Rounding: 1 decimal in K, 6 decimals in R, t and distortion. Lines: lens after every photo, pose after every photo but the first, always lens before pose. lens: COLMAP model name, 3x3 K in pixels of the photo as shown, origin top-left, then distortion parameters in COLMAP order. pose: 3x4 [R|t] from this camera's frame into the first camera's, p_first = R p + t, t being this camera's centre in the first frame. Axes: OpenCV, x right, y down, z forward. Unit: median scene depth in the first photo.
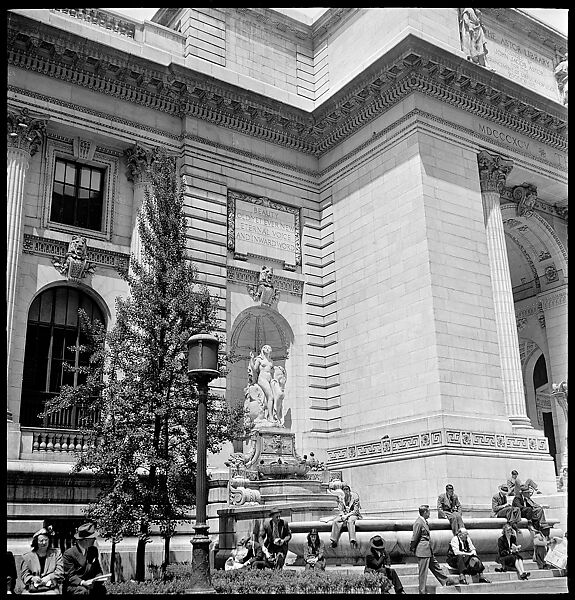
lens RADIAL K [[756.2, 0, 285.6], [0, 756.2, 300.1], [0, 0, 1]] dist [-0.004591, -0.064376]
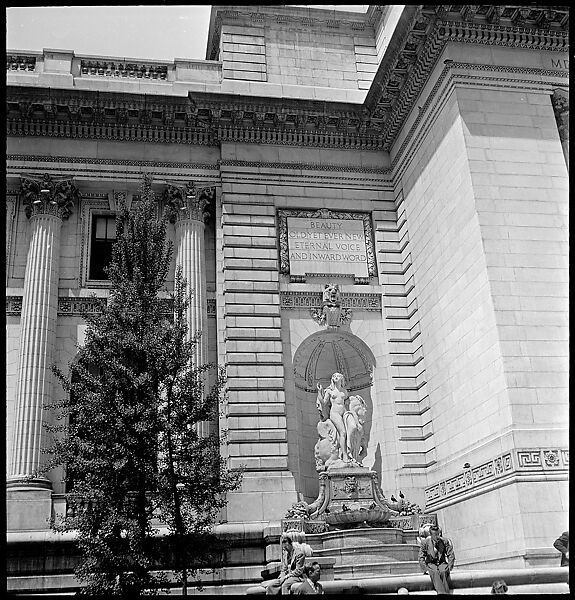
lens RADIAL K [[756.2, 0, 285.6], [0, 756.2, 300.1], [0, 0, 1]] dist [-0.004591, -0.064376]
pose [[0.912632, -0.179253, -0.367385, 0.255361], [0.156172, 0.983447, -0.091886, 0.047686], [0.377774, 0.026483, 0.925519, 0.172019]]
